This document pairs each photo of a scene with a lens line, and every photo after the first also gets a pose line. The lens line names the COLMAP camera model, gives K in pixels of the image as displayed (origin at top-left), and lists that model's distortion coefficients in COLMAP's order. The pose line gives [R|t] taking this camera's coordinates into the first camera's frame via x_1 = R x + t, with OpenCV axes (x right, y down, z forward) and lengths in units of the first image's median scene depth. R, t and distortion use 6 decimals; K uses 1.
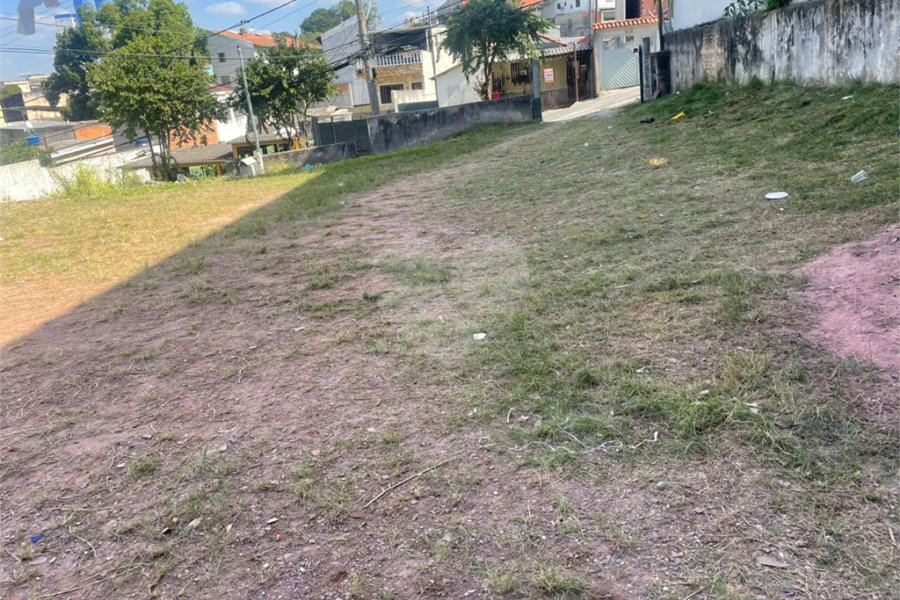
lens RADIAL K [[673.1, 0, 449.9], [0, 673.1, 291.1], [0, 0, 1]] dist [0.098557, -0.125537]
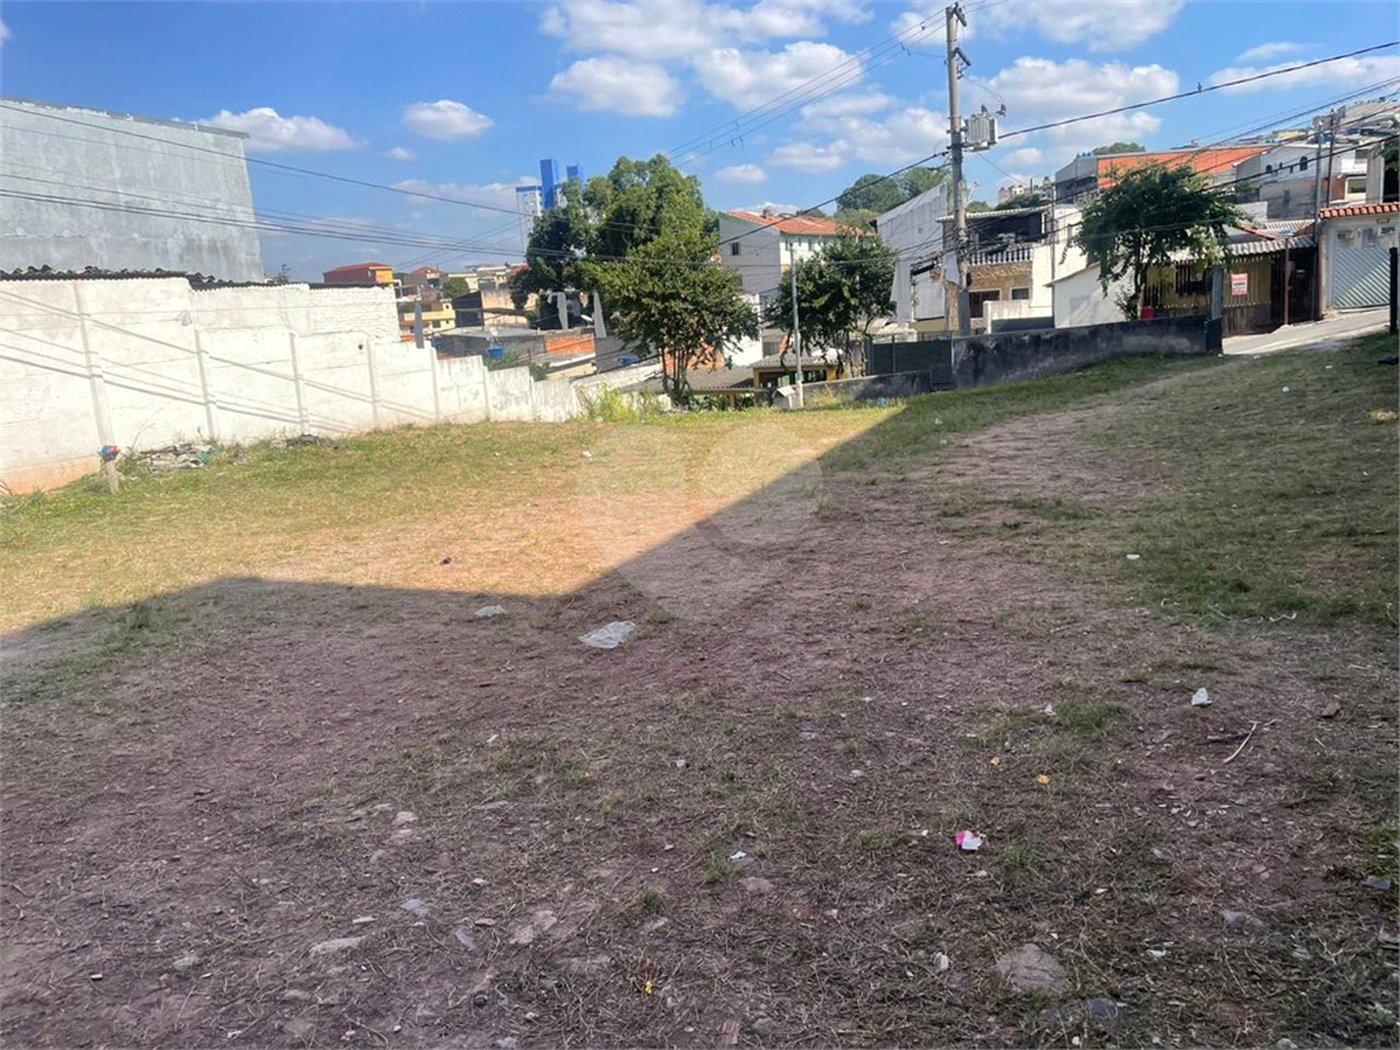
lens RADIAL K [[1039.9, 0, 700.0], [0, 1039.9, 525.0], [0, 0, 1]] dist [0.091846, -0.122398]
pose [[0.947456, 0.092943, -0.306086, -0.015654], [-0.114022, 0.992133, -0.051683, 0.028533], [0.298874, 0.083868, 0.950600, -0.122846]]
